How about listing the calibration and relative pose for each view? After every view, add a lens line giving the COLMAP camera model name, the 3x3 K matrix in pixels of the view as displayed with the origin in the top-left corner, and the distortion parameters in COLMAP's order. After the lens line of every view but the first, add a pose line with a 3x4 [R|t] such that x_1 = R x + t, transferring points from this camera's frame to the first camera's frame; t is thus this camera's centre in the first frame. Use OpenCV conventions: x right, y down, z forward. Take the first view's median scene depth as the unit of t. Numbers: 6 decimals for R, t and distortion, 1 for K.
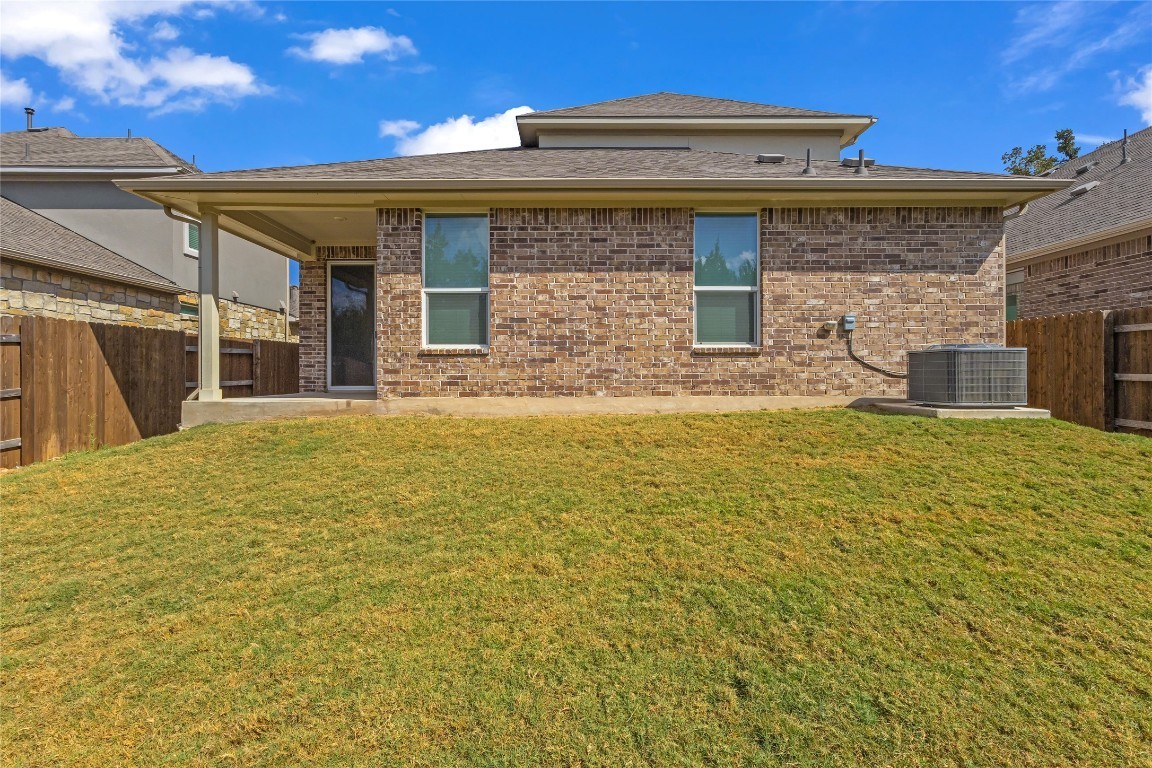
lens RADIAL K [[535.3, 0, 576.0], [0, 535.3, 379.3], [0, 0, 1]] dist [0.010067, -0.001070]
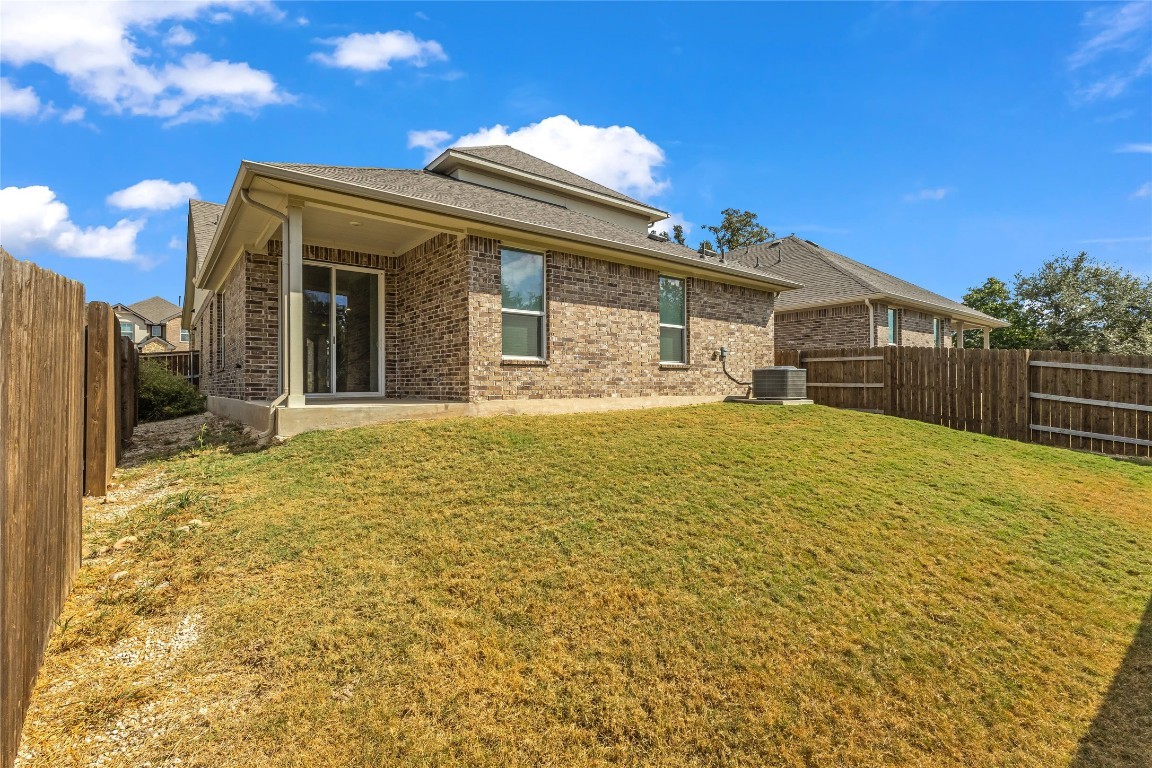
lens RADIAL K [[535.3, 0, 554.4], [0, 535.3, 383.3], [0, 0, 1]] dist [0.010067, -0.001070]
pose [[0.798755, 0.003599, 0.601646, -0.914638], [0.002670, 0.999951, -0.009525, 0.008183], [-0.601651, 0.009215, 0.798706, -0.018078]]
